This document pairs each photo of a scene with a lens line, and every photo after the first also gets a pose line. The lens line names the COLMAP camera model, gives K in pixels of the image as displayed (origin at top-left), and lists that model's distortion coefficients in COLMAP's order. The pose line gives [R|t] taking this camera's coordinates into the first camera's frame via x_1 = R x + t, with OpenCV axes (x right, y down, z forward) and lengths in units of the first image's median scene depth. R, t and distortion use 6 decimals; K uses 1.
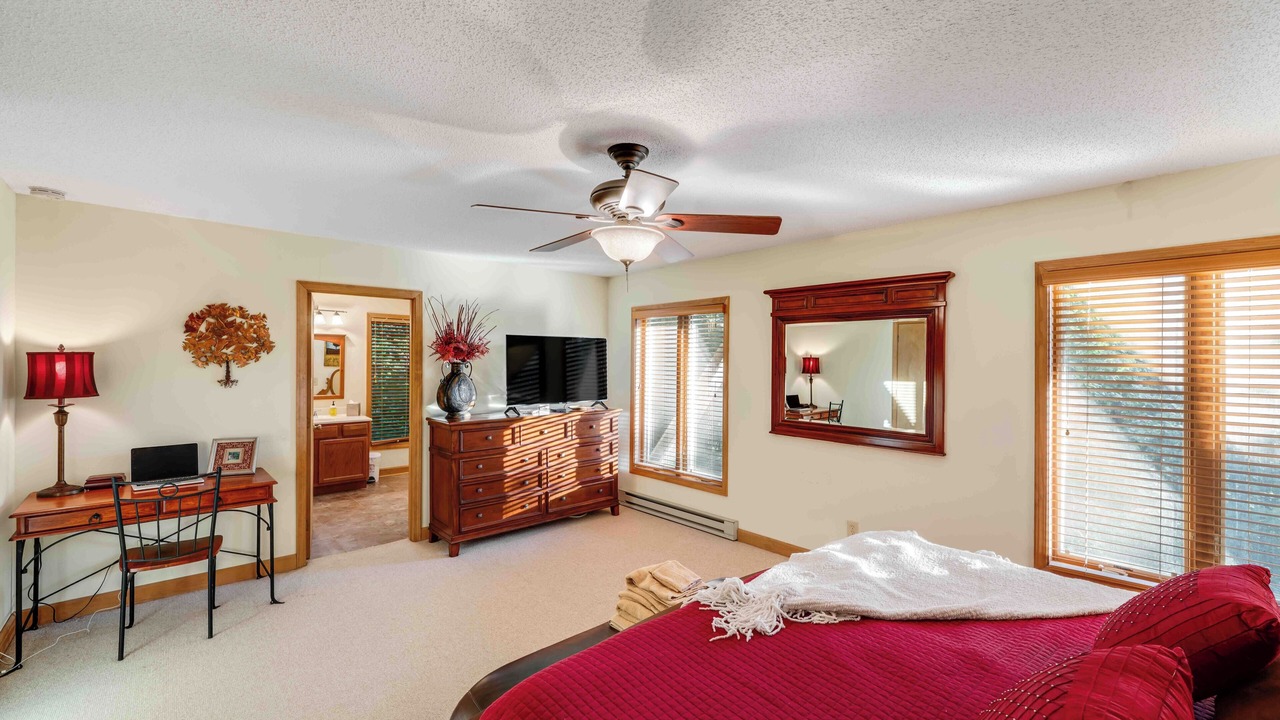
lens RADIAL K [[524.5, 0, 640.0], [0, 524.5, 360.0], [0, 0, 1]] dist [0.003335, 0.000184]
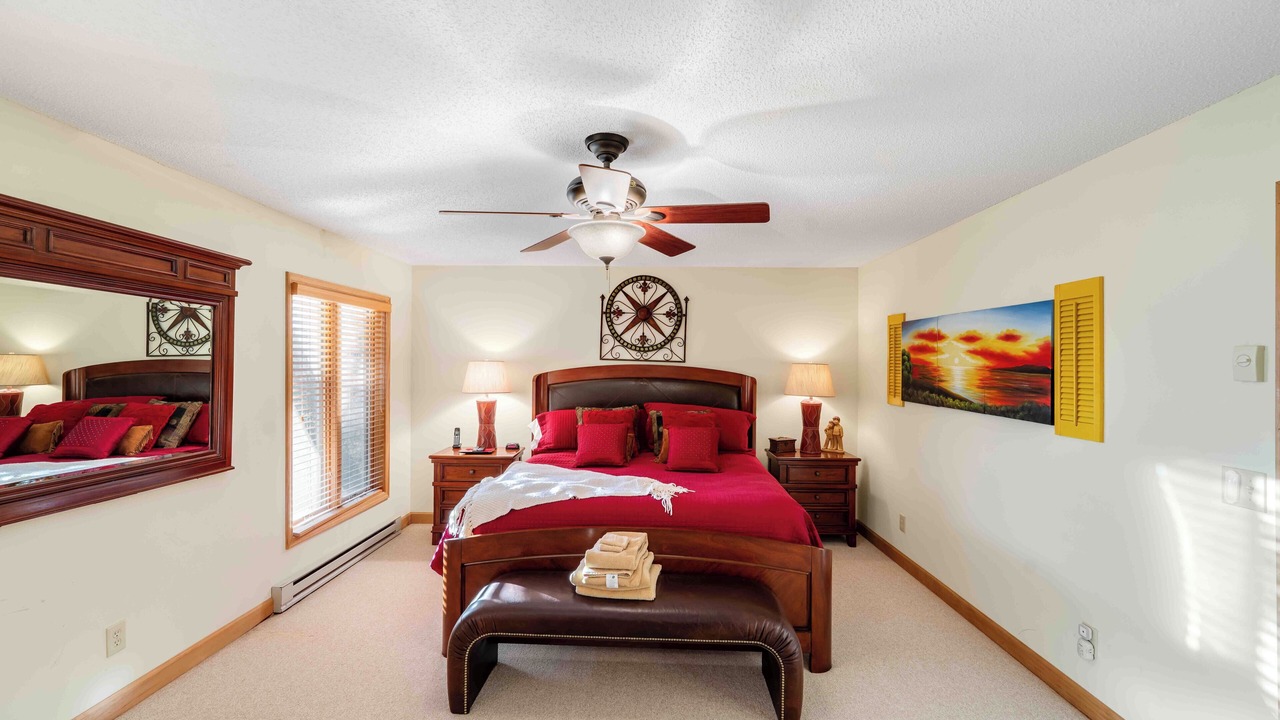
lens RADIAL K [[524.5, 0, 640.0], [0, 524.5, 360.0], [0, 0, 1]] dist [0.003335, 0.000184]
pose [[-0.729875, -0.009257, 0.683518, -0.565085], [-0.014042, 0.999900, -0.001453, -0.005461], [-0.683437, -0.010658, -0.729932, 1.297555]]
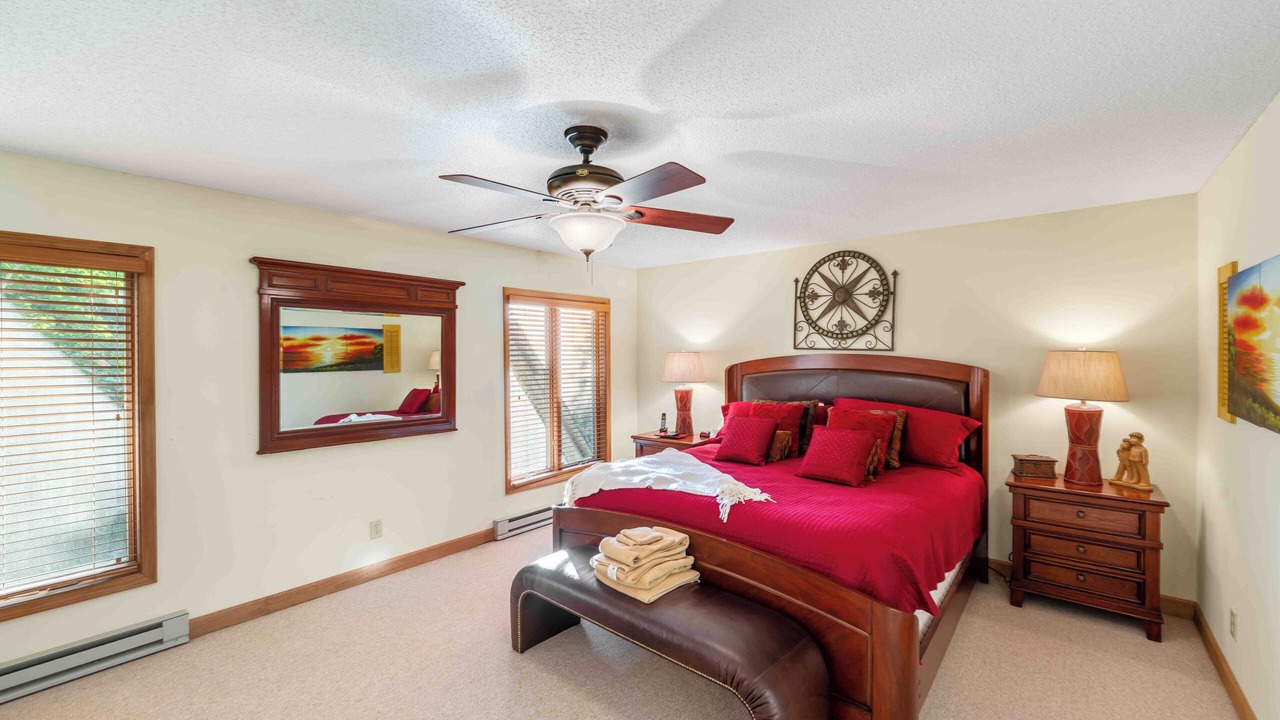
lens RADIAL K [[517.2, 0, 645.2], [0, 517.2, 357.3], [0, 0, 1]] dist [0.017679, -0.010694]
pose [[-0.153358, -0.017335, 0.988019, -0.768612], [0.001509, 0.999841, 0.017777, -0.010691], [-0.988170, 0.004217, -0.153307, 0.822349]]
